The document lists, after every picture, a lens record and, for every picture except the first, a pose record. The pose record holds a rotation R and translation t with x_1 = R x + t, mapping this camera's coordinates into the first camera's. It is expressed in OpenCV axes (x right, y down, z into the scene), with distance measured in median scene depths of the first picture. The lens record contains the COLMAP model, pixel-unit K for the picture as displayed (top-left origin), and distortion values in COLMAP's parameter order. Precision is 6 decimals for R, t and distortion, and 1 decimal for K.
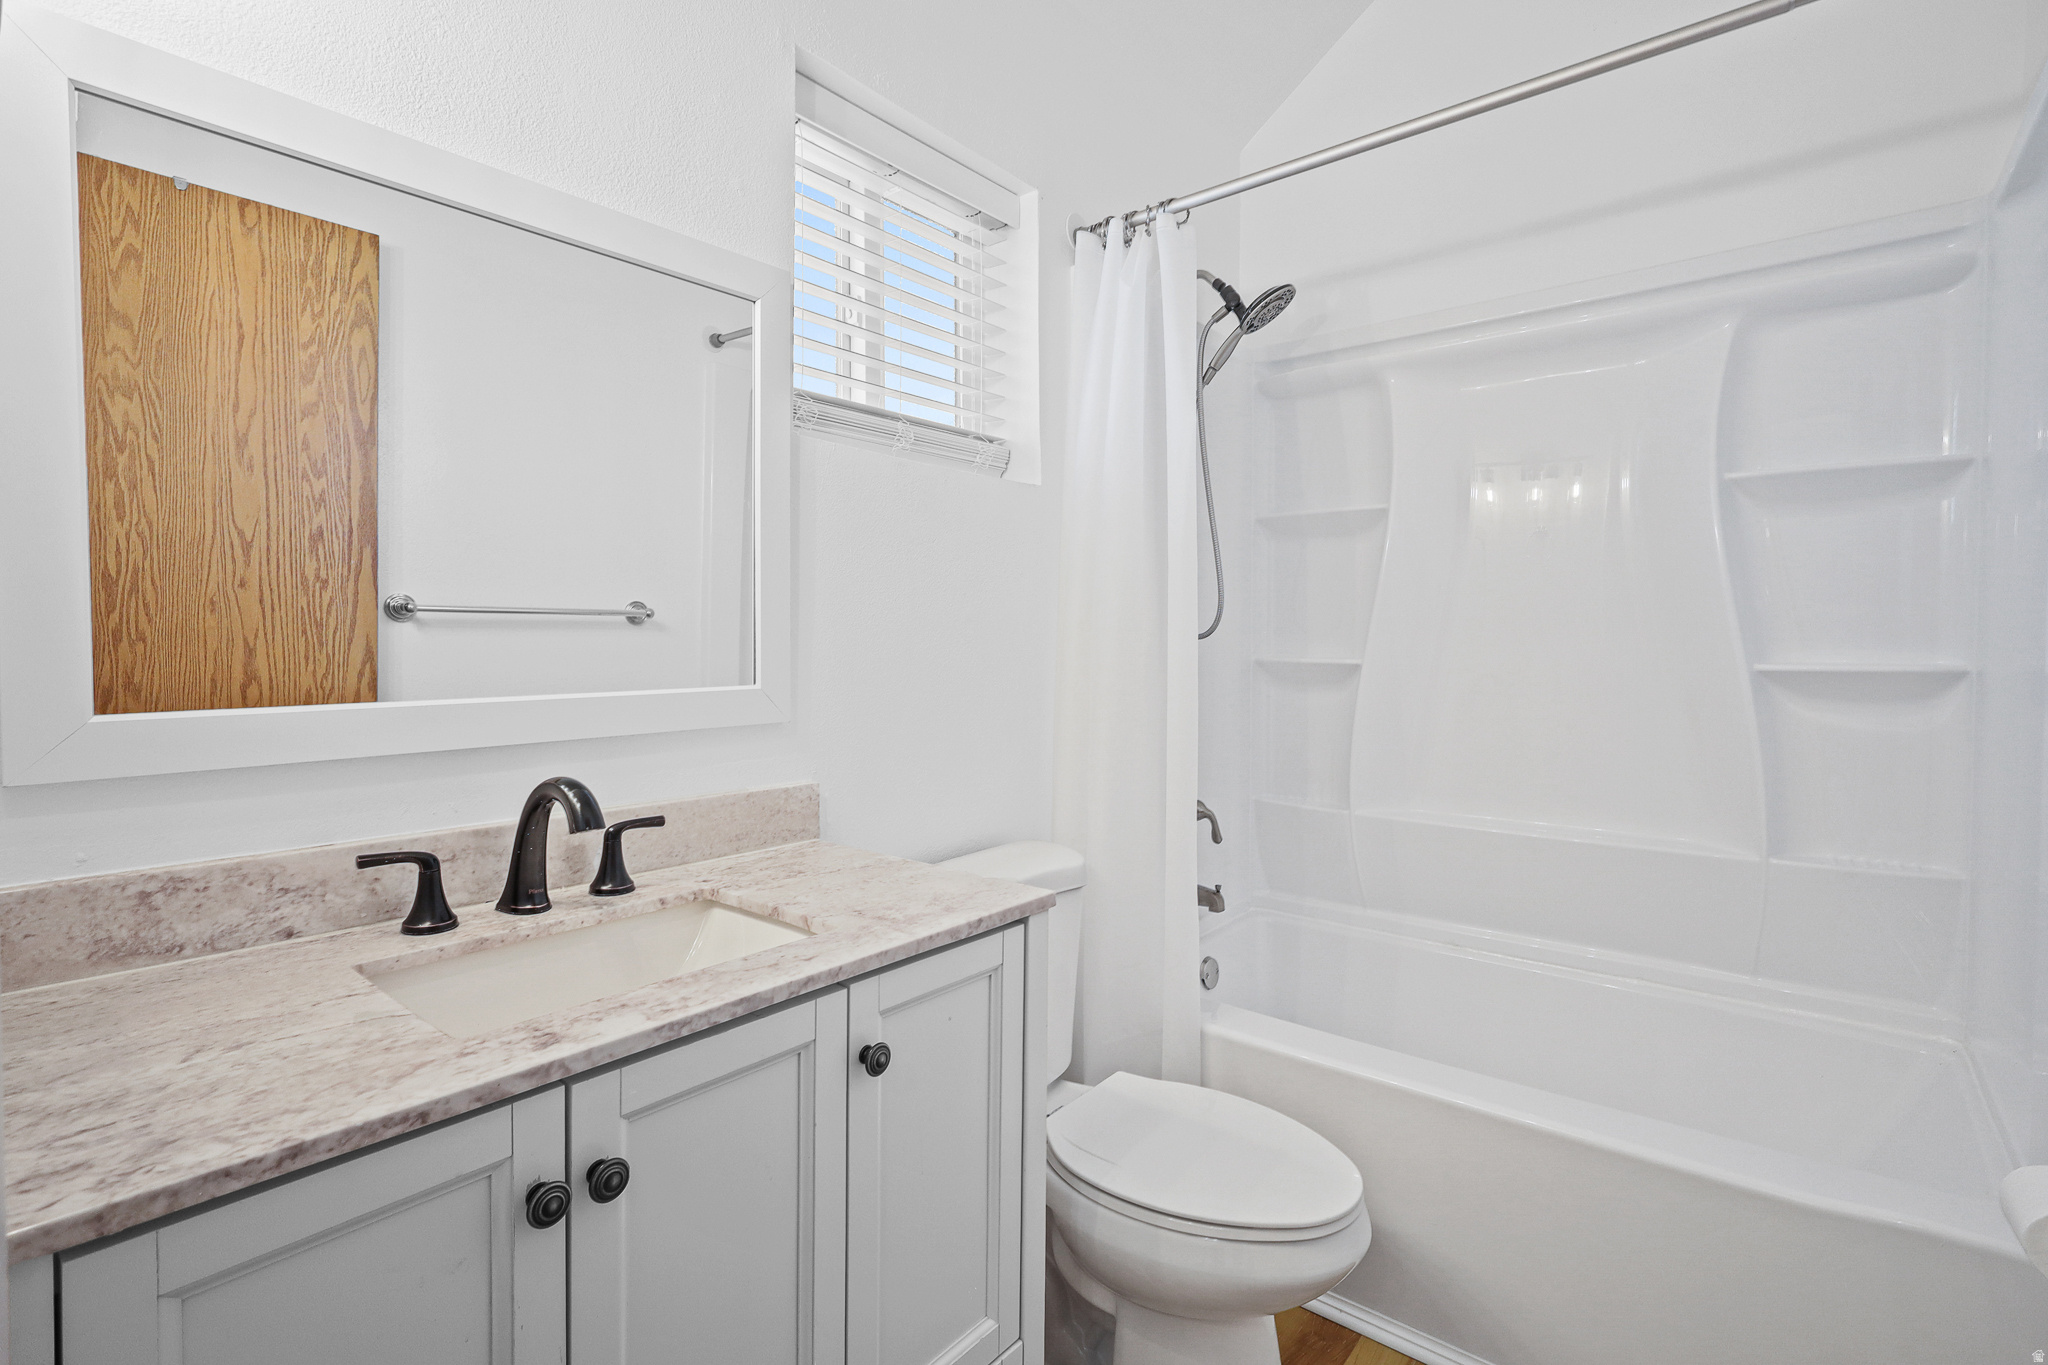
lens RADIAL K [[972.0, 0, 1037.9], [0, 972.0, 651.1], [0, 0, 1]] dist [-0.001149, 0.000017]
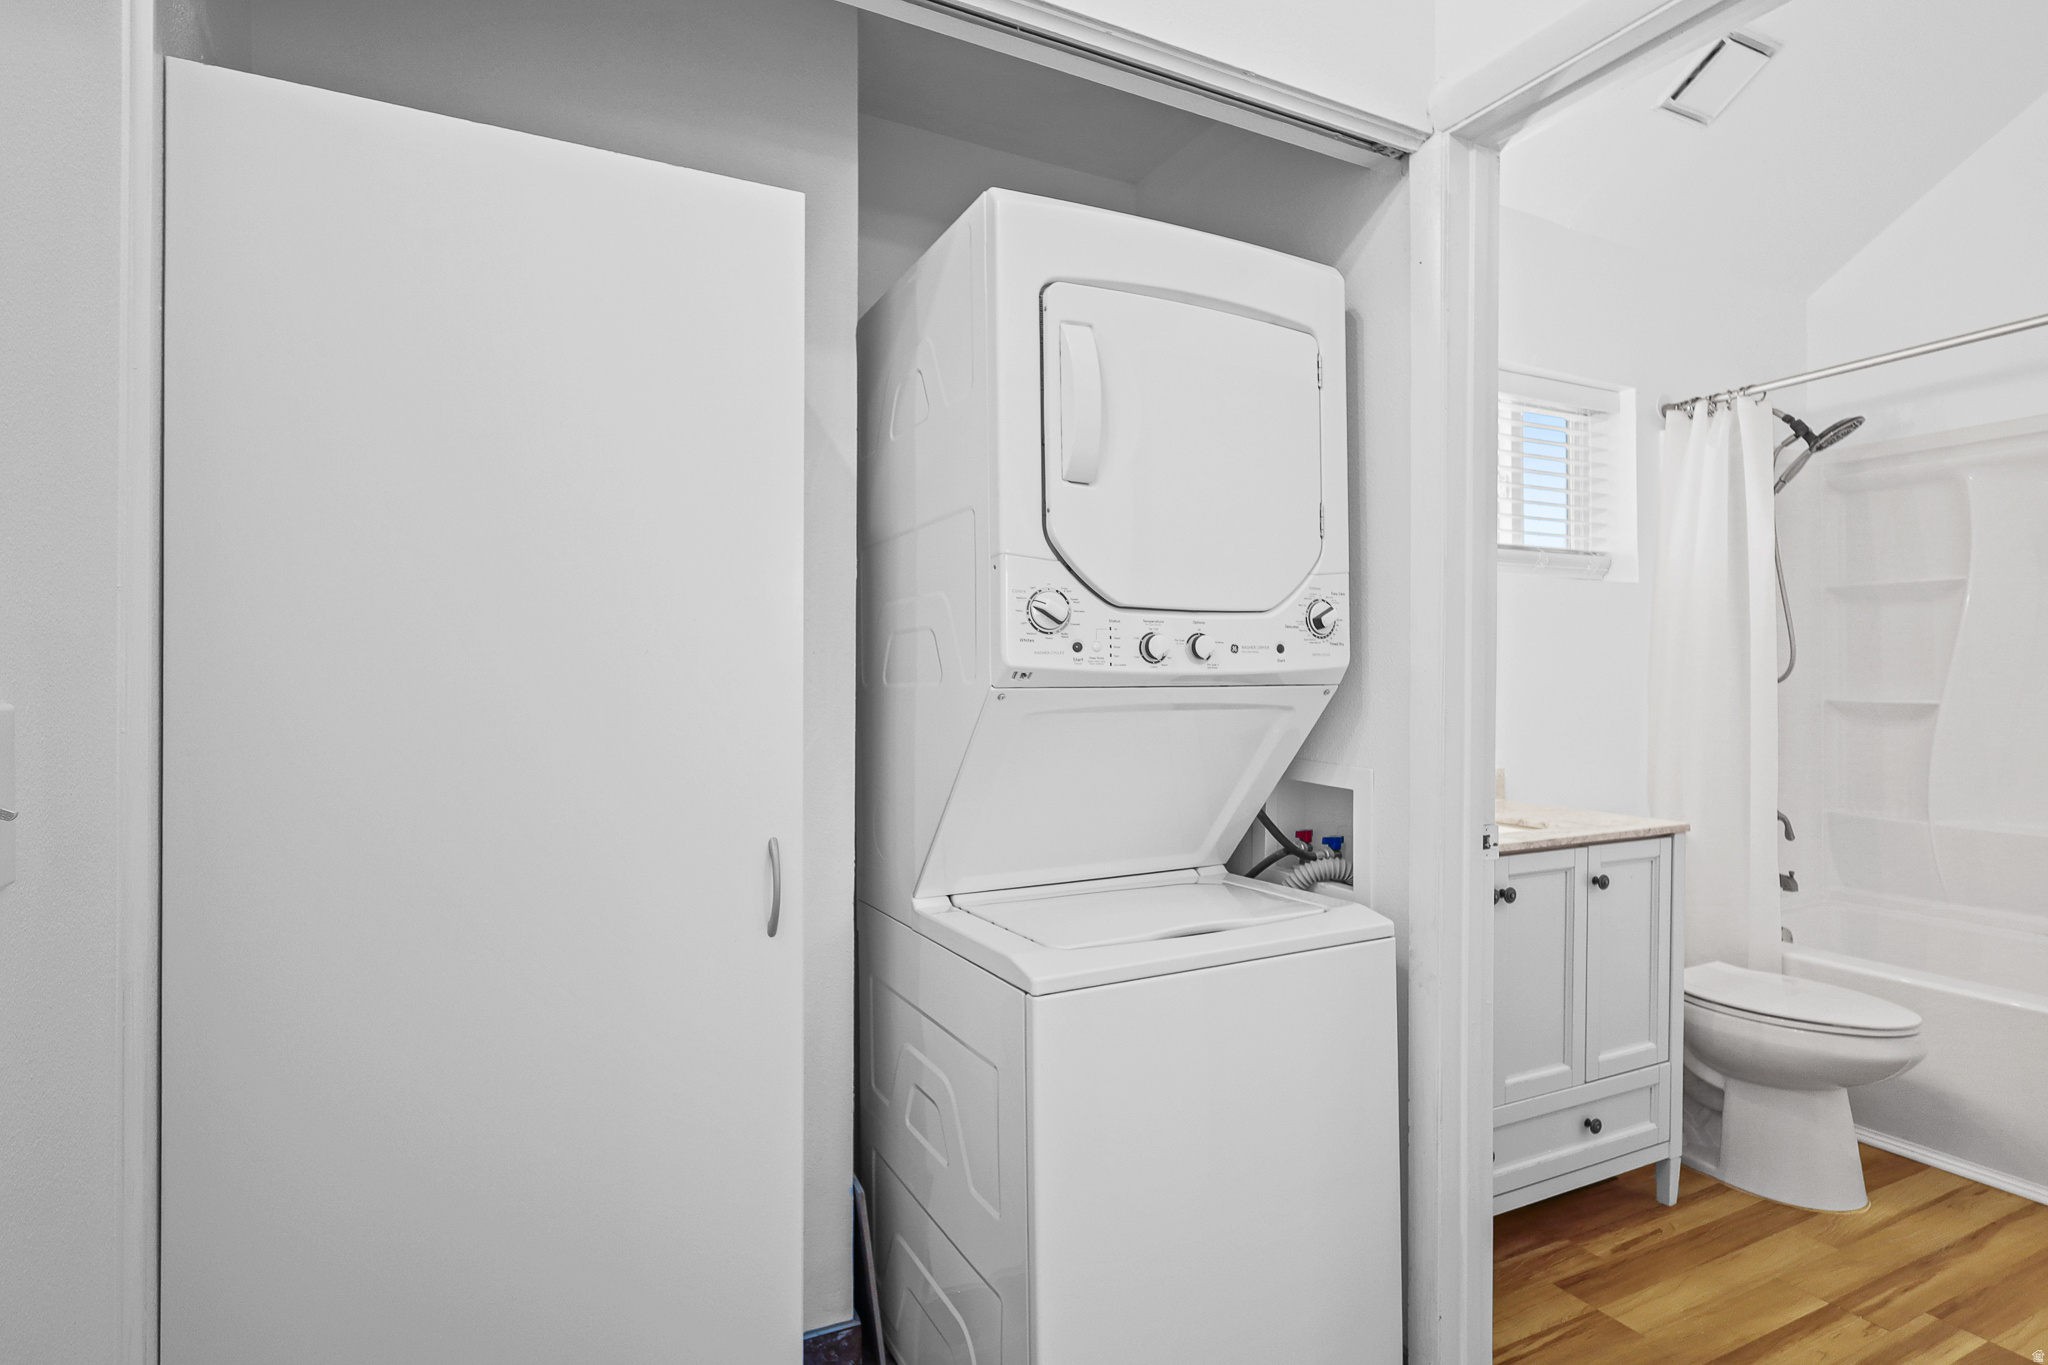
lens RADIAL K [[896.5, 0, 1022.6], [0, 896.5, 689.5], [0, 0, 1]] dist [0.001117, 0.000649]
pose [[0.874846, -0.005618, -0.484369, -0.155229], [0.001960, 0.999966, -0.008060, 0.002440], [0.484398, 0.006102, 0.874826, -0.653569]]
